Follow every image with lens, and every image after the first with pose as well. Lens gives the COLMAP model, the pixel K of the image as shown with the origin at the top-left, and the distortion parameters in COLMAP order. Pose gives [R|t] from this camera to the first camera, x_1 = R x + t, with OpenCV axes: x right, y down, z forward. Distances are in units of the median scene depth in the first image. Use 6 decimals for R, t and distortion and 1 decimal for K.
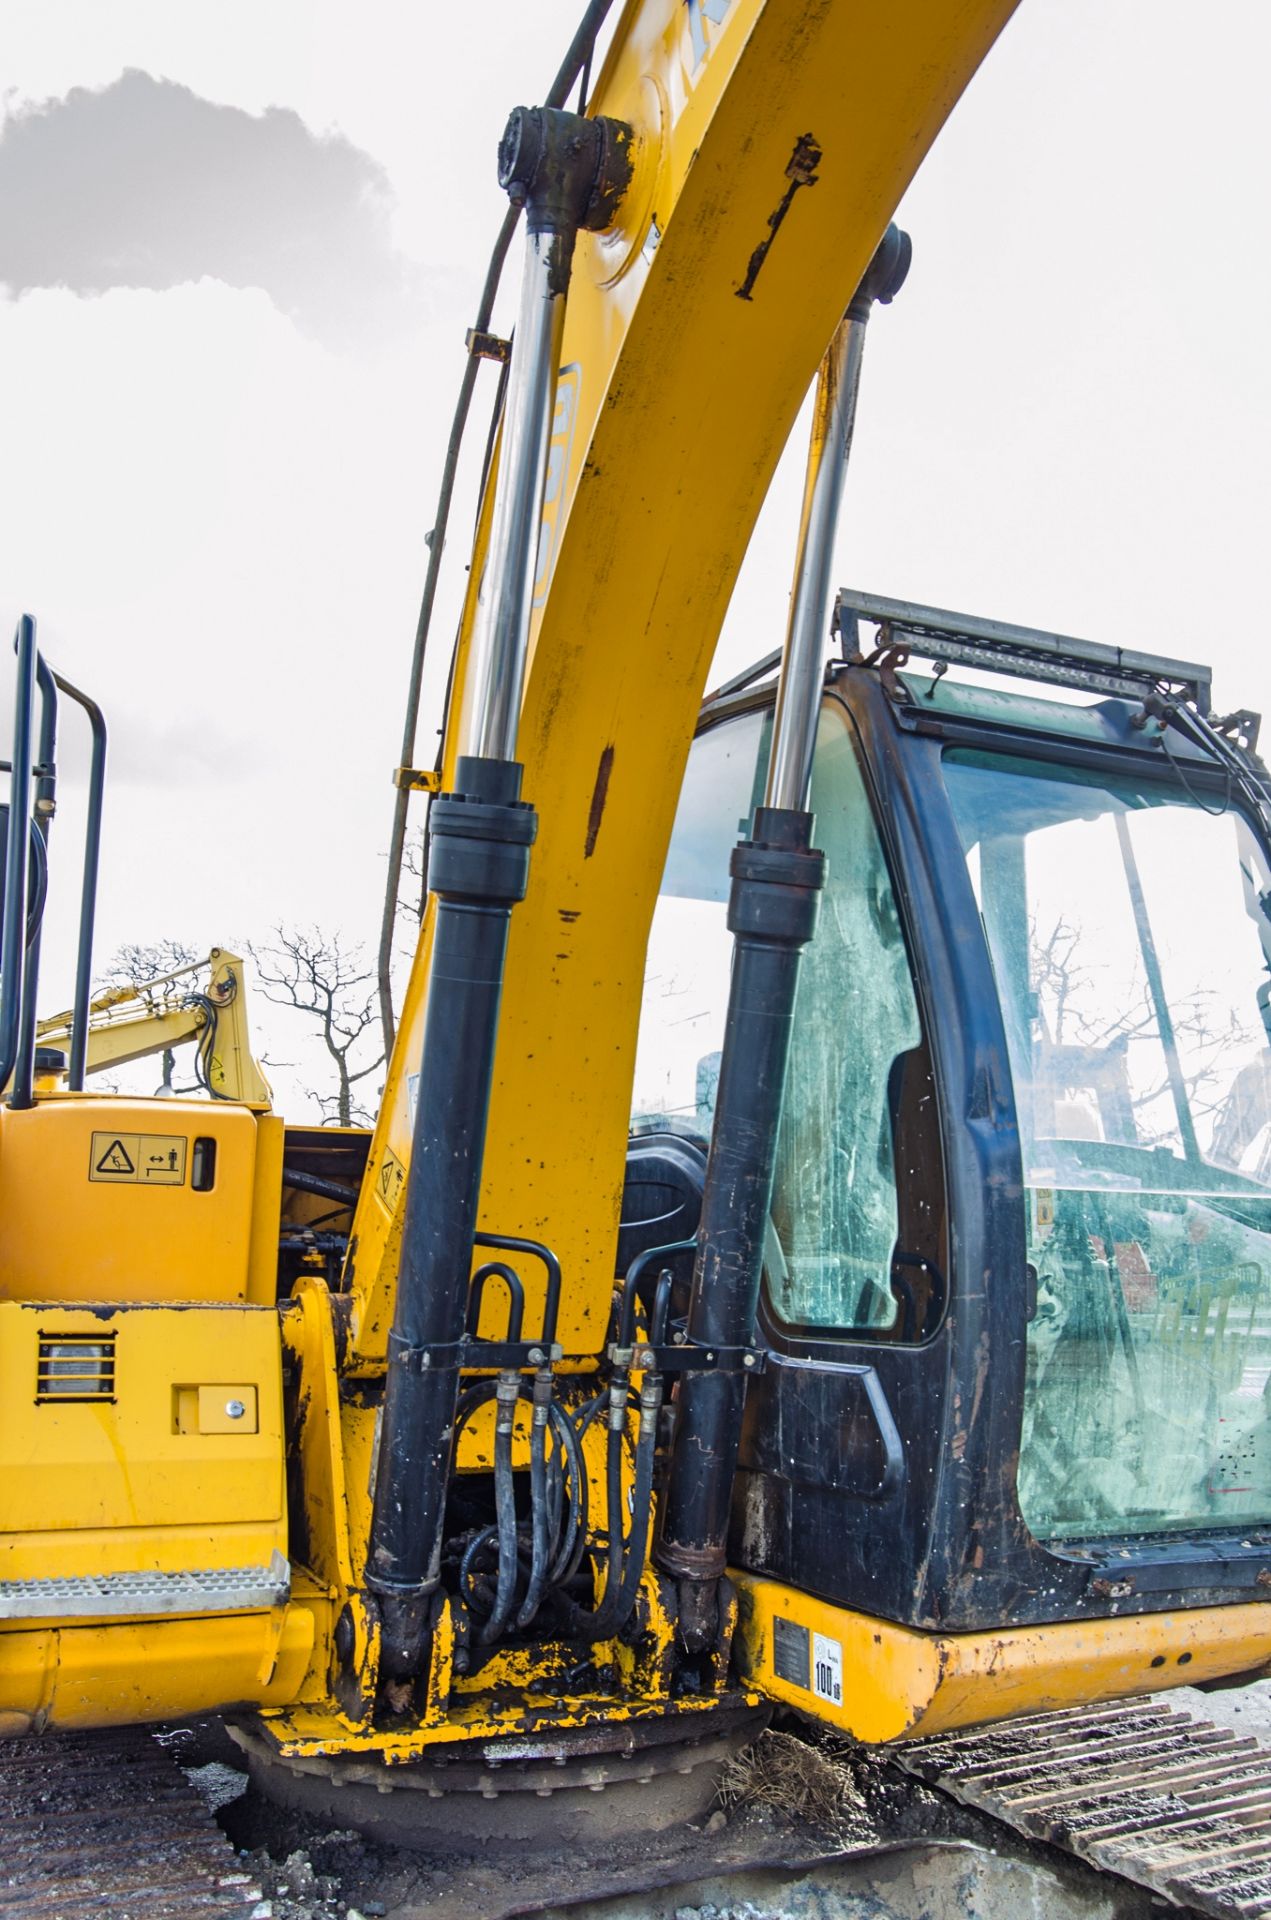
lens RADIAL K [[1604.6, 0, 629.6], [0, 1604.6, 997.4], [0, 0, 1]] dist [-0.004498, -0.008671]
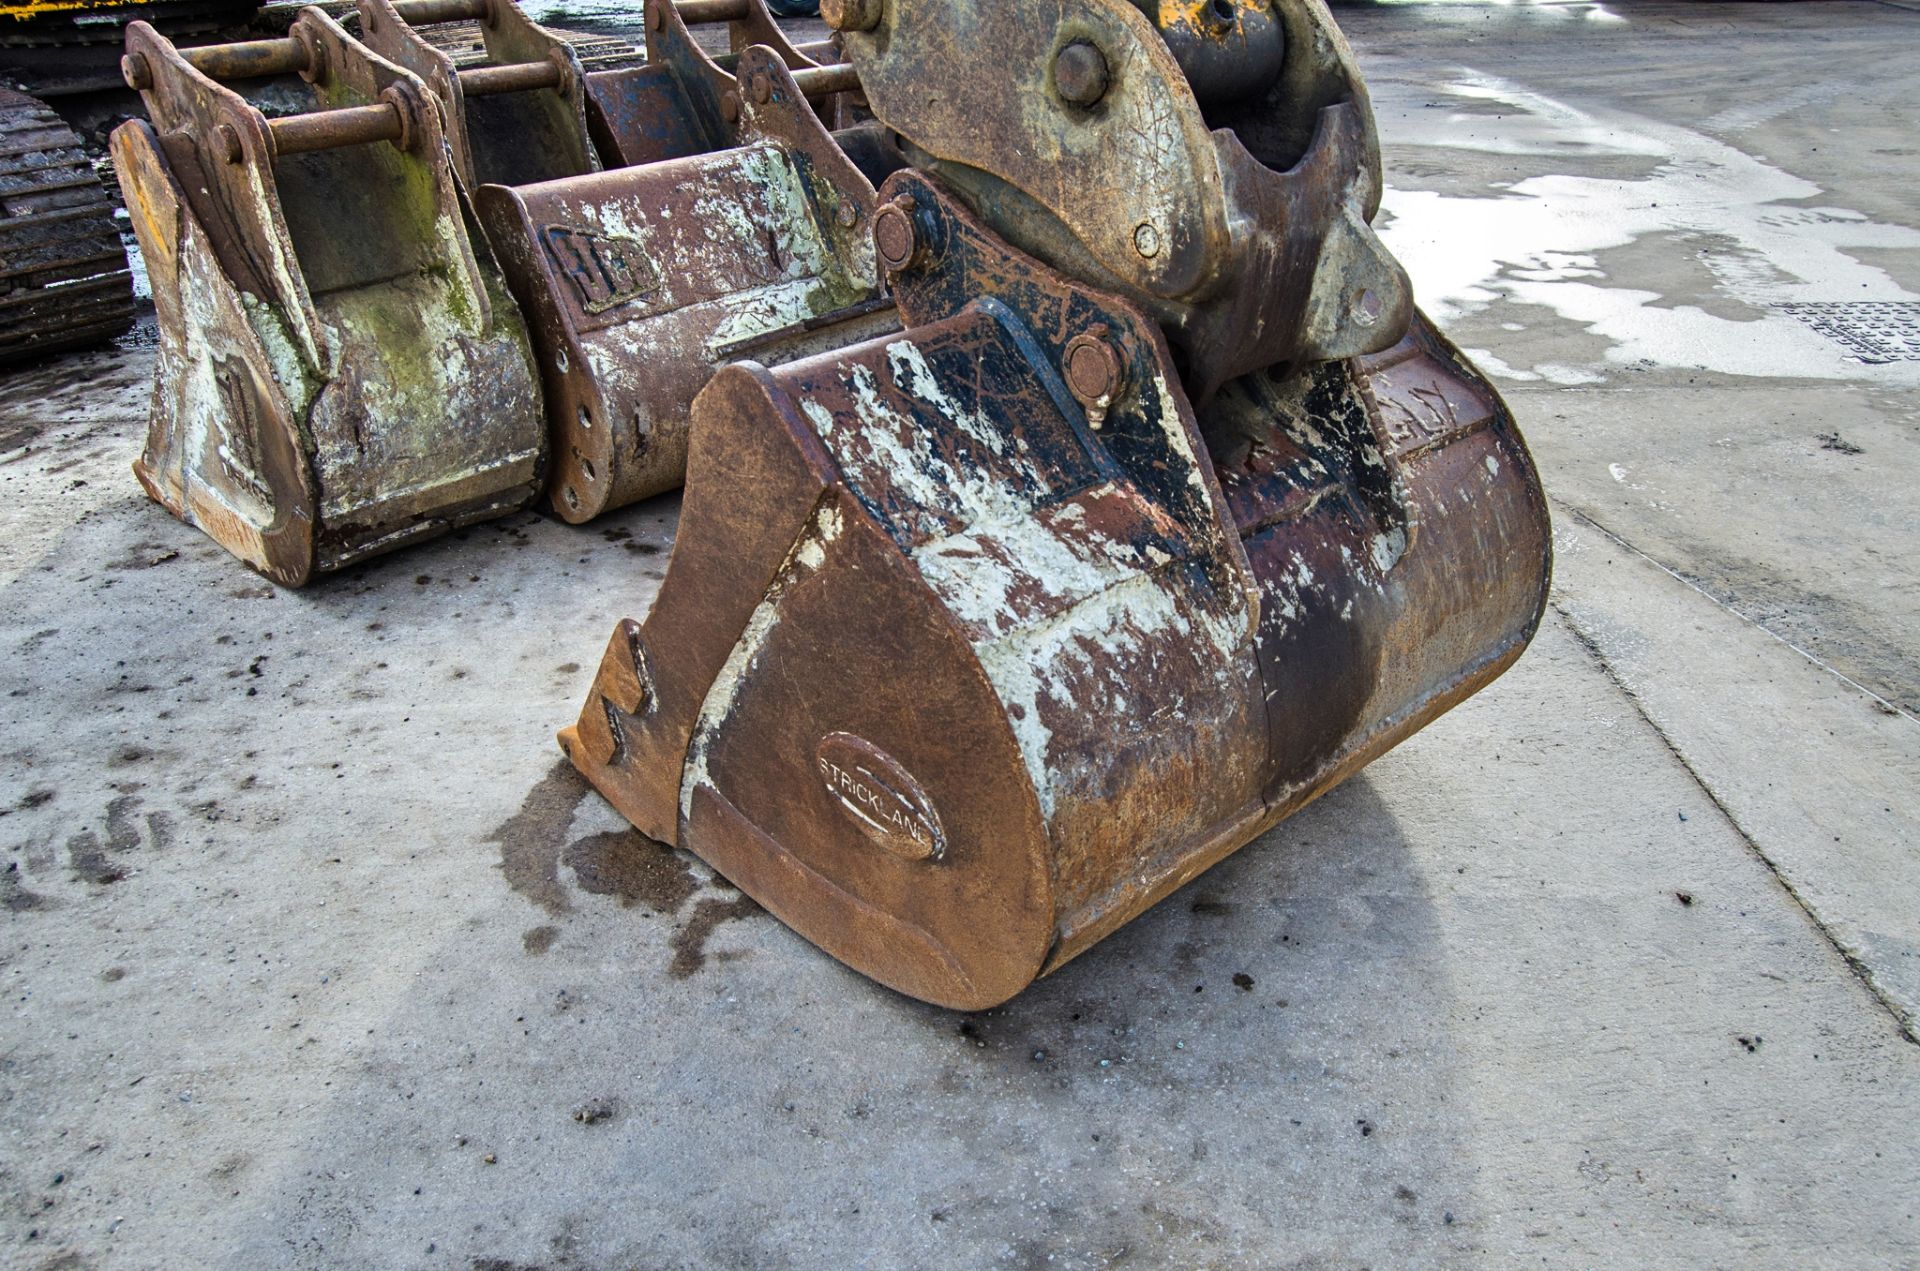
lens RADIAL K [[1470.8, 0, 979.9], [0, 1470.8, 624.1], [0, 0, 1]] dist [-0.015250, 0.024357]
pose [[0.951542, -0.166204, 0.258735, 0.404716], [-0.027237, 0.792508, 0.609253, -0.112361], [-0.306309, -0.586777, 0.749578, -1.266073]]
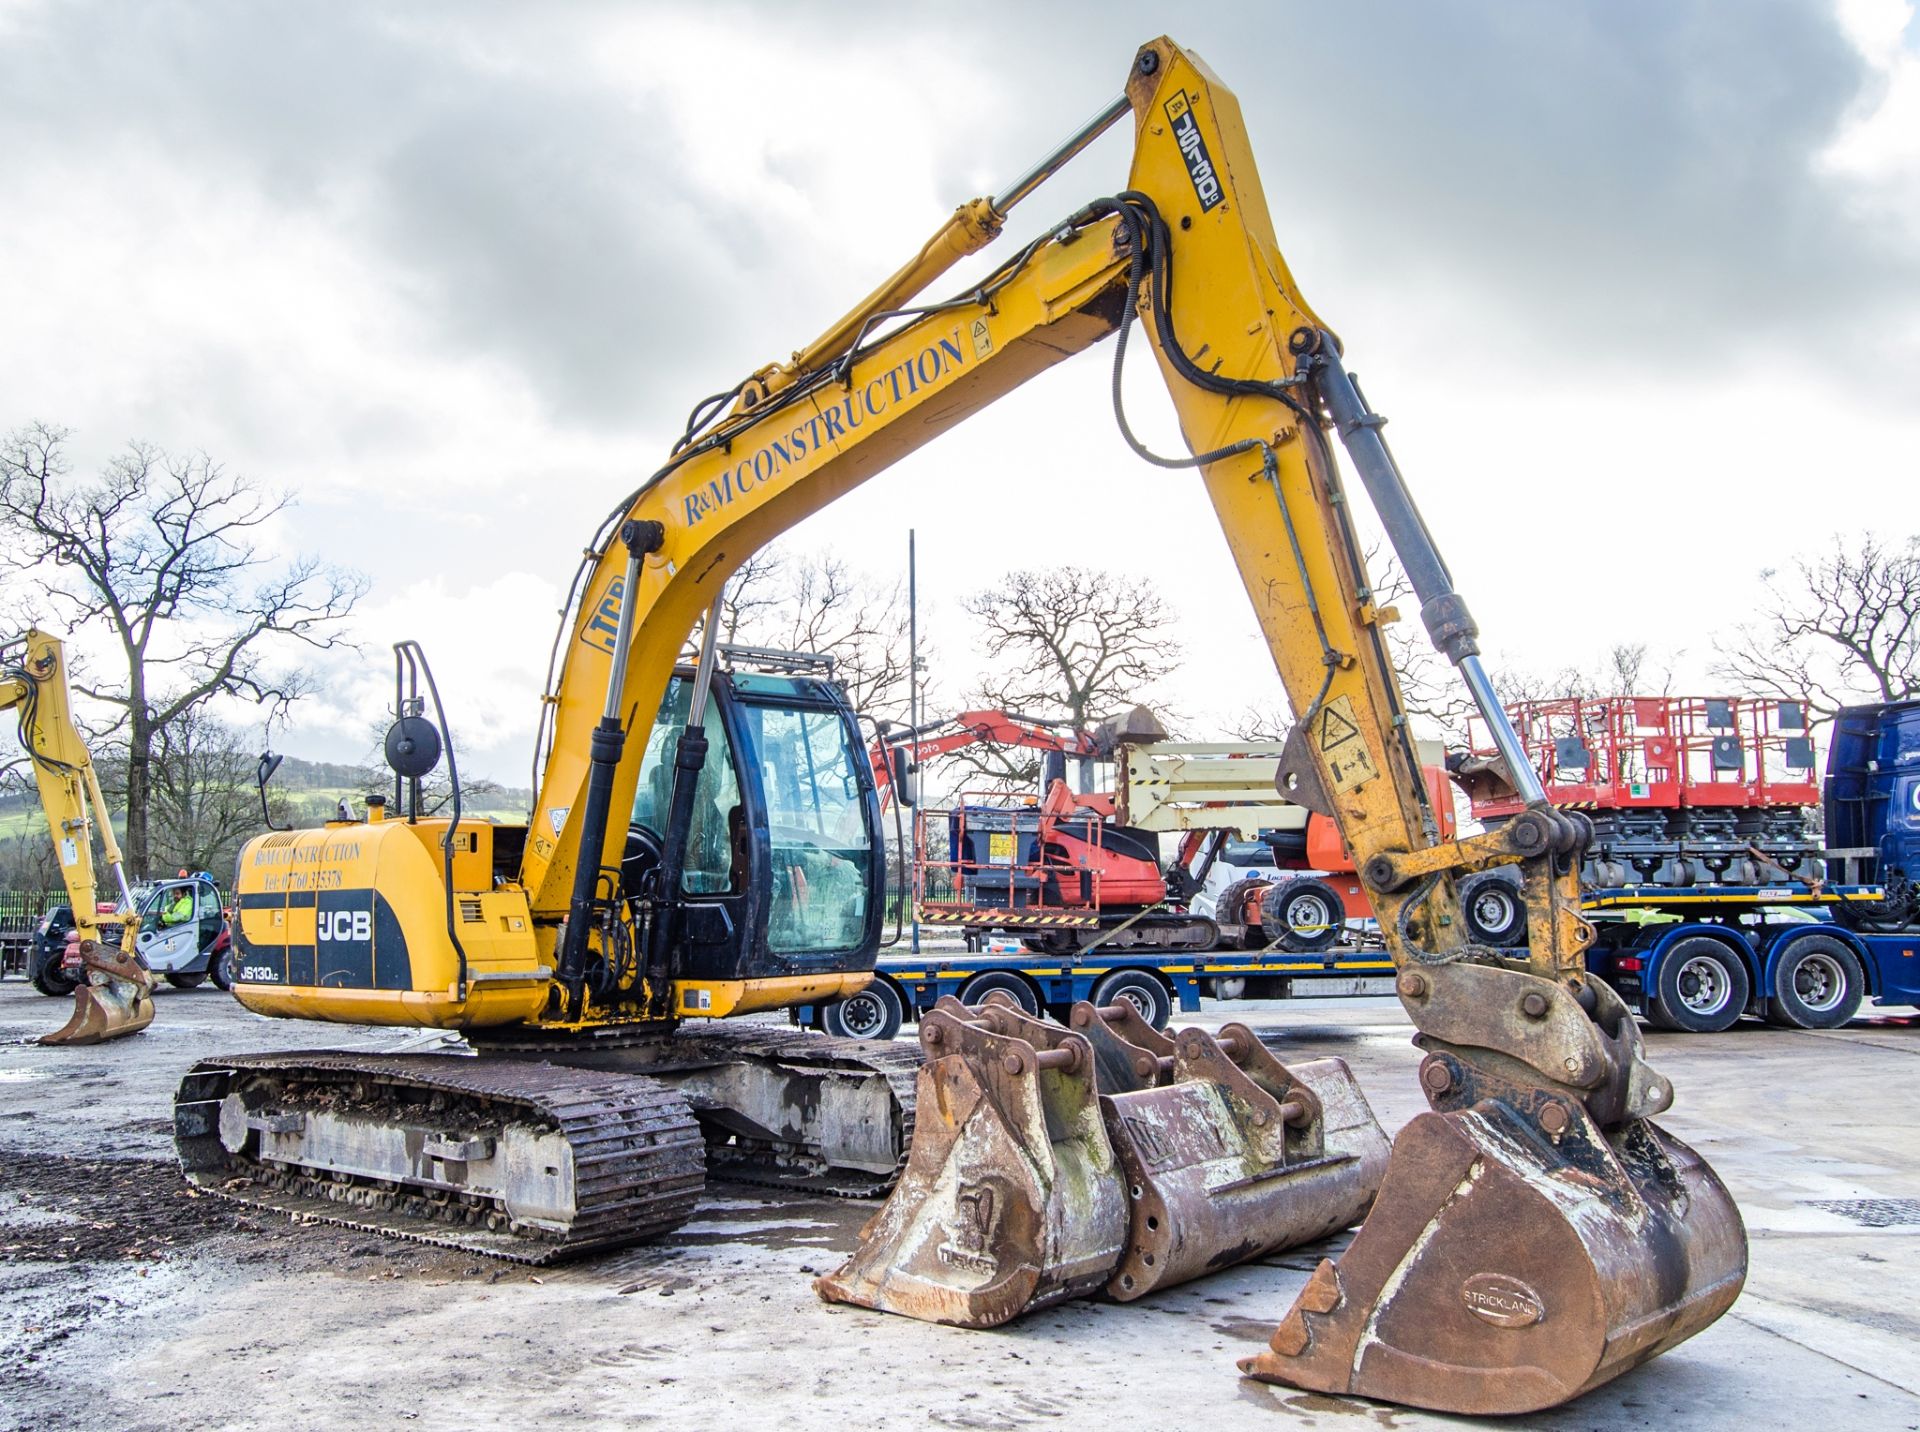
lens RADIAL K [[1743.1, 0, 912.1], [0, 1743.1, 725.6], [0, 0, 1]] dist [-0.011503, 0.027618]
pose [[0.932096, 0.007889, 0.362127, -0.718059], [-0.031981, 0.997651, 0.060583, -0.330011], [-0.360798, -0.068050, 0.930158, -2.225498]]
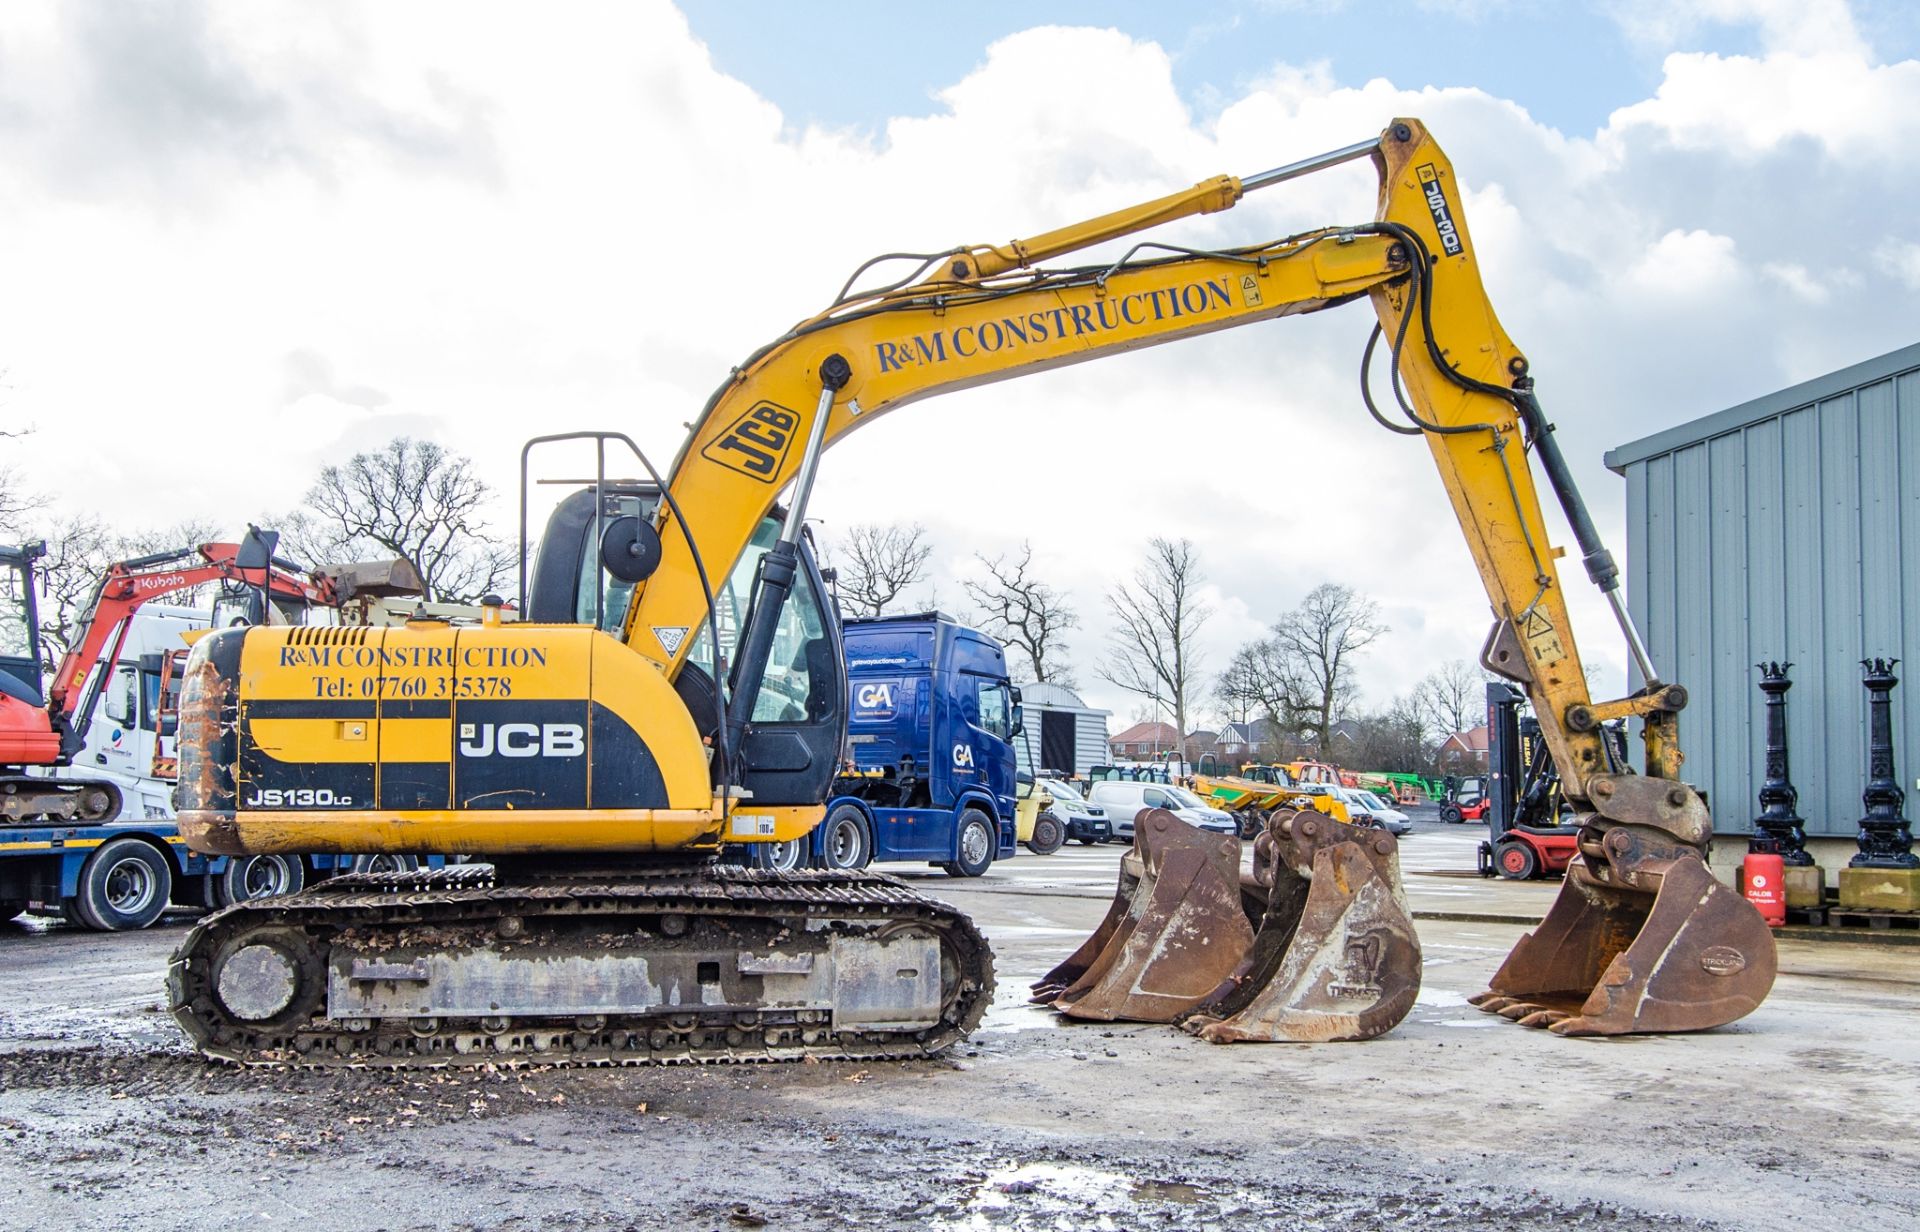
lens RADIAL K [[1856.8, 0, 953.1], [0, 1856.8, 657.9], [0, 0, 1]] dist [-0.006325, 0.013614]
pose [[0.322884, 0.052313, 0.944992, -3.190839], [-0.153055, 0.988215, -0.002410, 0.034833], [-0.933981, -0.143857, 0.327086, -0.508826]]
